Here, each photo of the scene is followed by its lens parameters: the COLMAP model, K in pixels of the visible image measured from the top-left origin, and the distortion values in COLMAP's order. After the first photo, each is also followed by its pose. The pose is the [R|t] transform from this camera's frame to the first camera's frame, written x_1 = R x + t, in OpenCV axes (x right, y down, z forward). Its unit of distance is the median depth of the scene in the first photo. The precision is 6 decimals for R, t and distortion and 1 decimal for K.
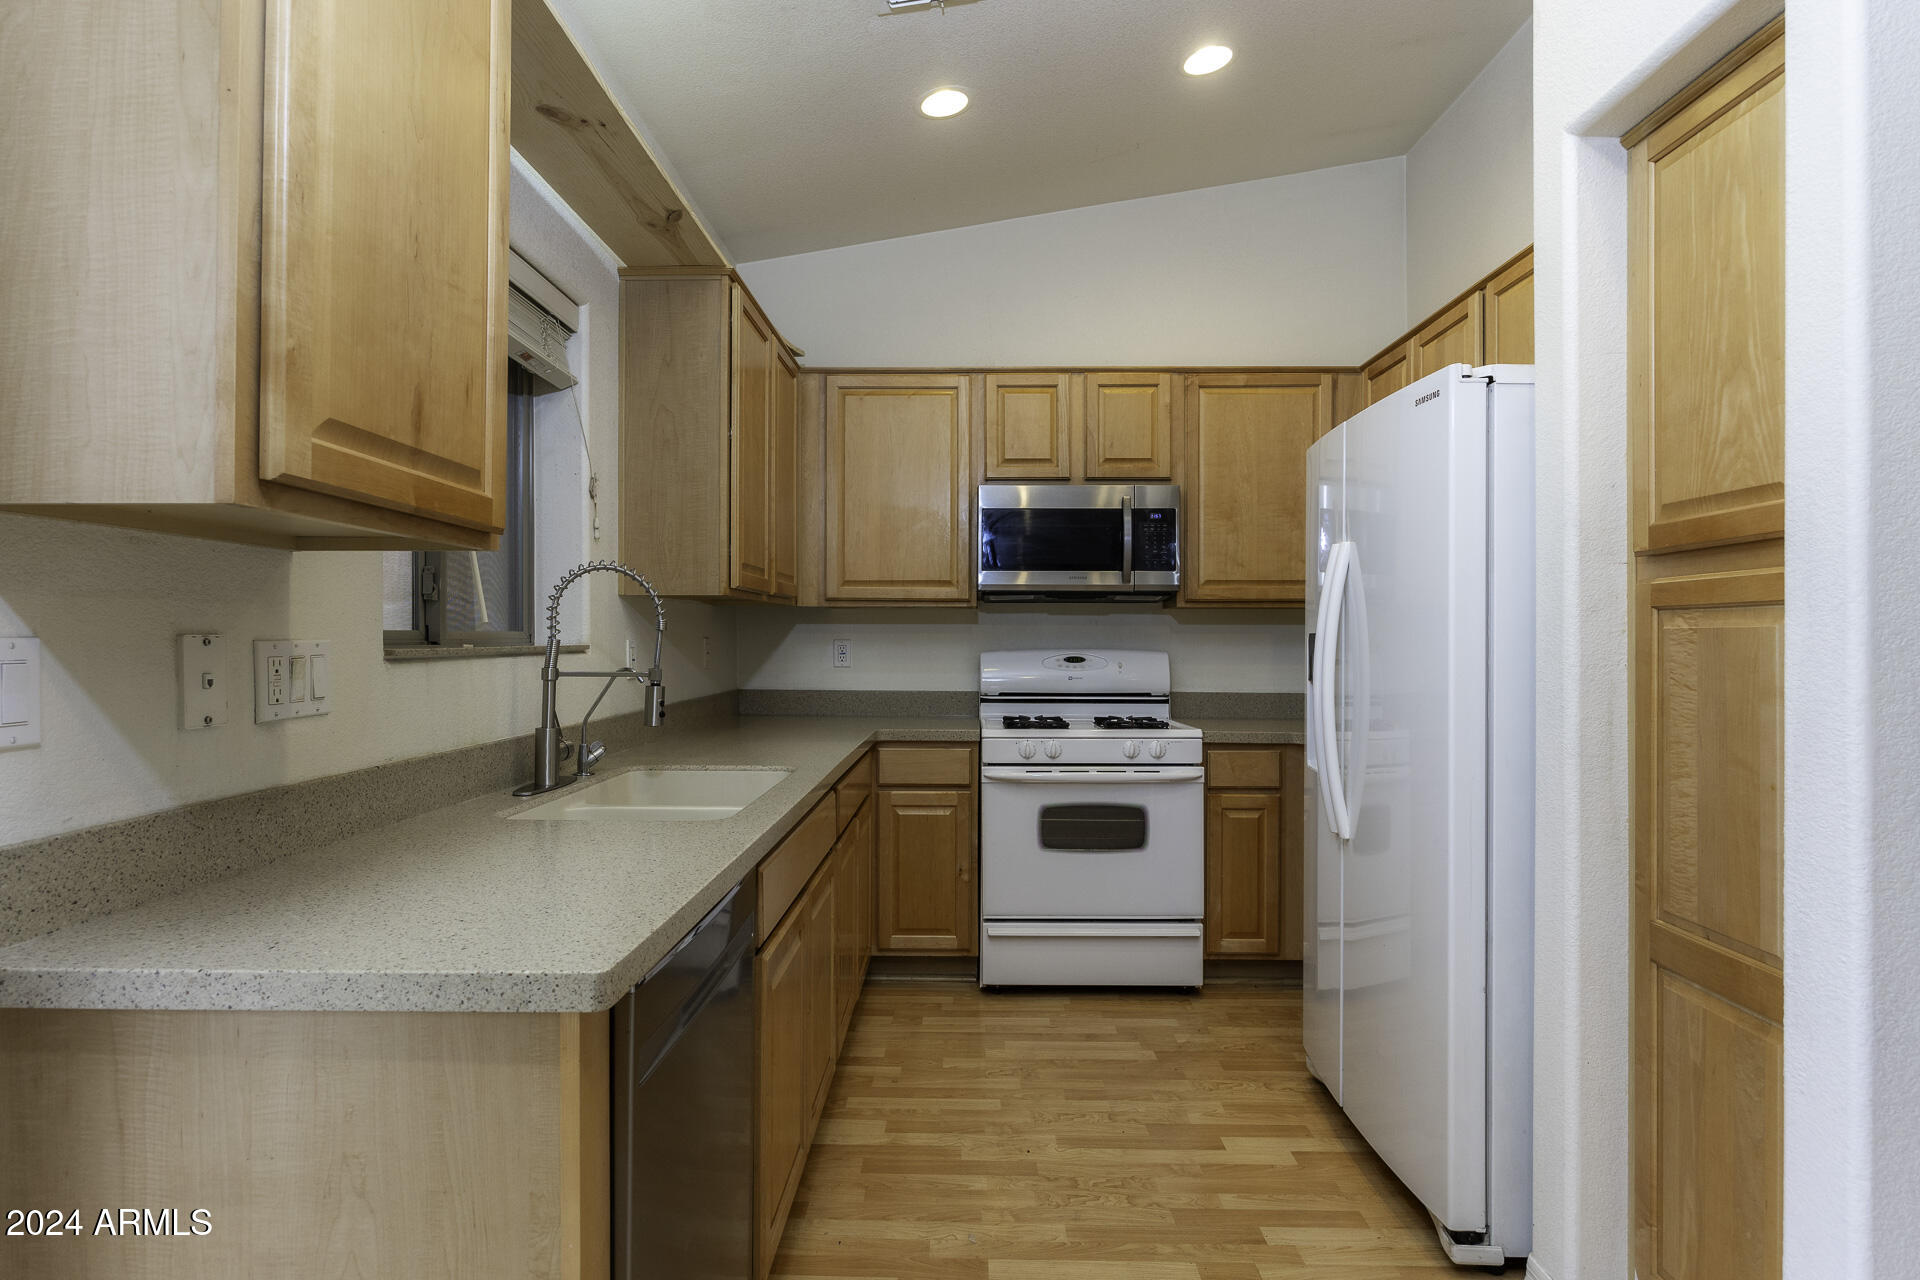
lens RADIAL K [[1011.9, 0, 966.1], [0, 1011.9, 633.7], [0, 0, 1]] dist [-0.003709, -0.004276]
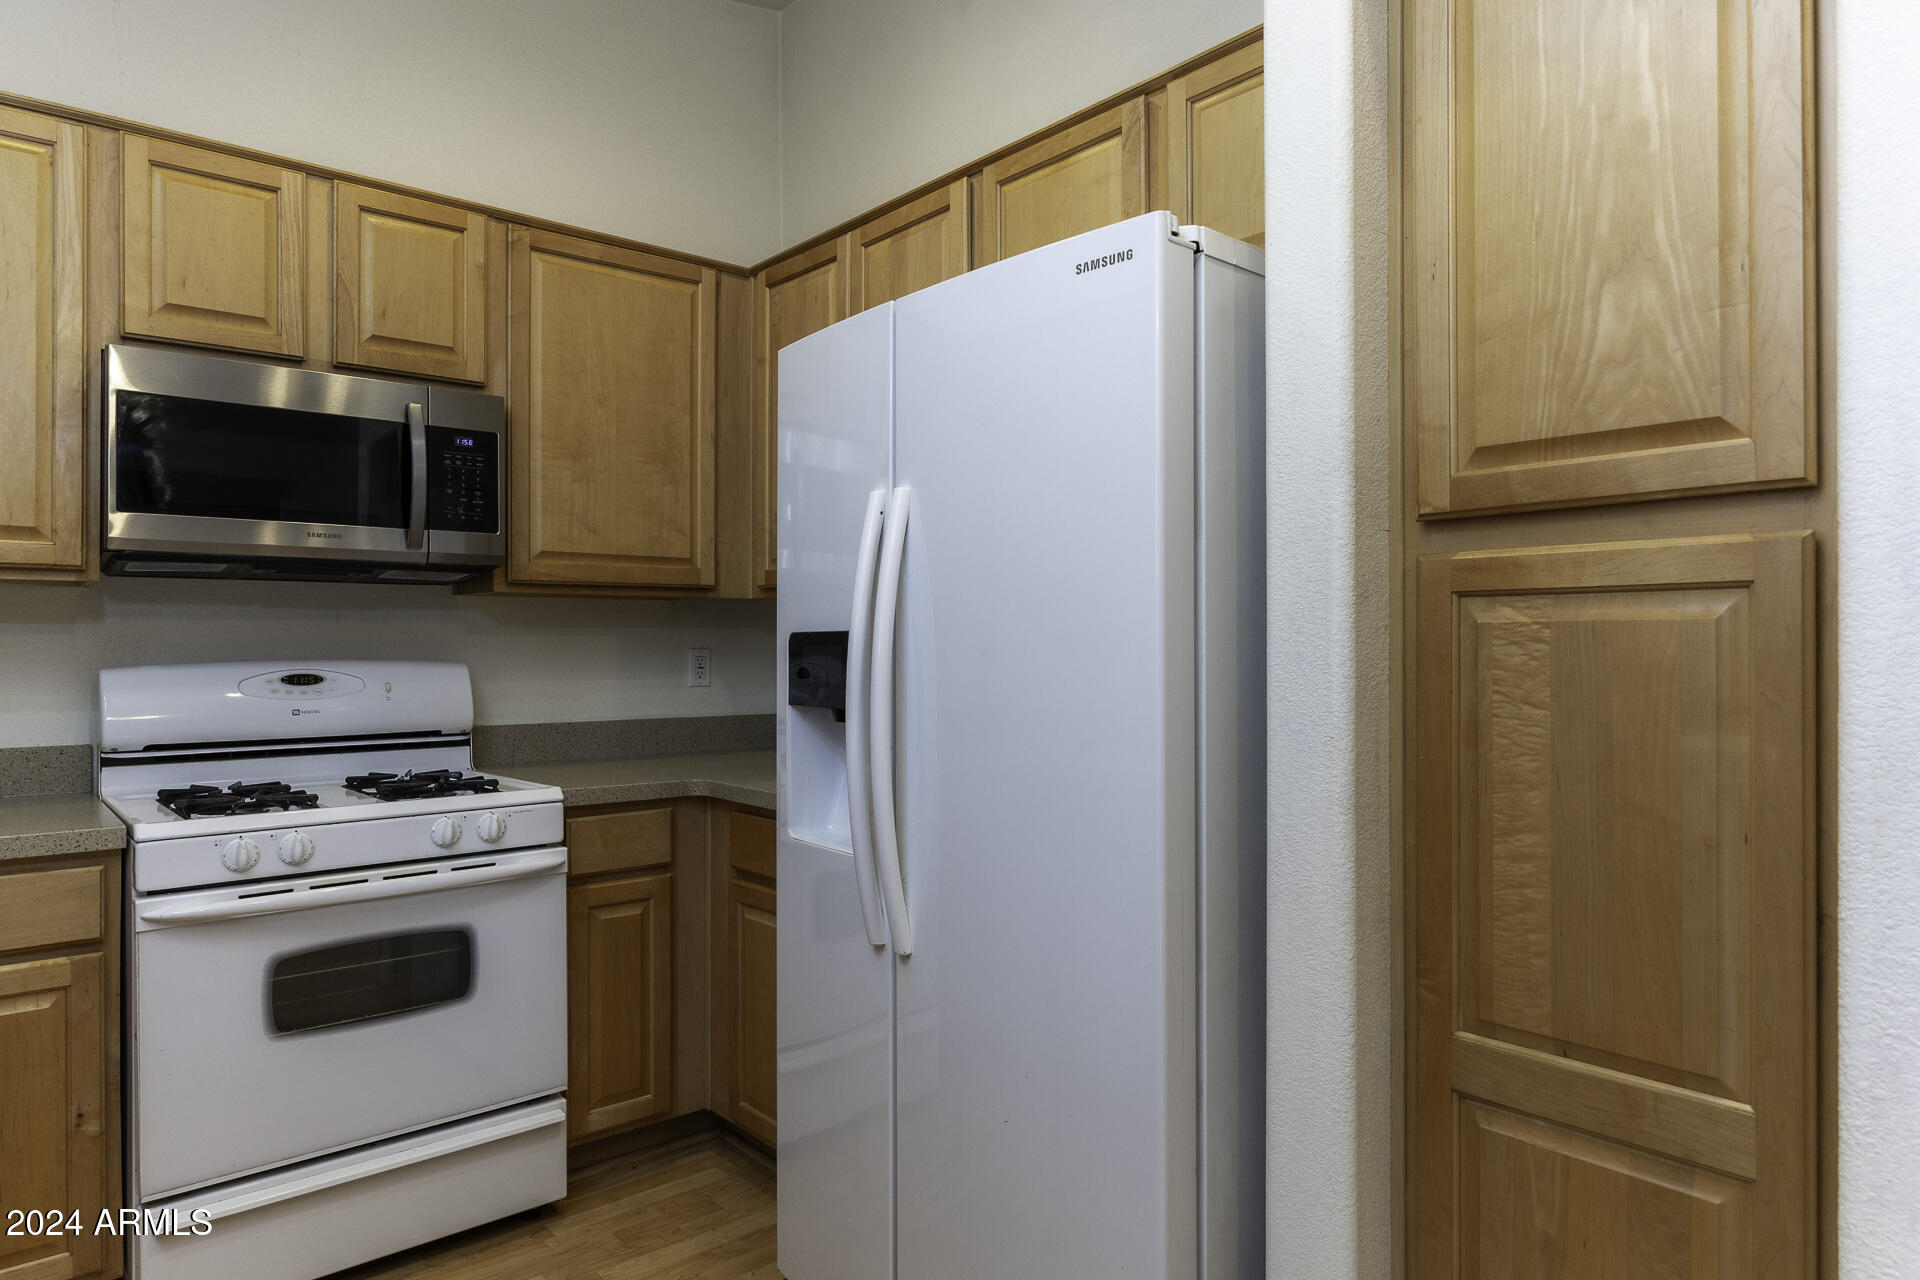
lens RADIAL K [[1164.3, 0, 963.5], [0, 1164.3, 637.9], [0, 0, 1]] dist [-0.005385, -0.000530]
pose [[0.747862, -0.001540, 0.663853, -0.059317], [0.001336, 0.999999, 0.000815, 0.002218], [-0.663853, 0.000277, 0.747863, 0.304523]]
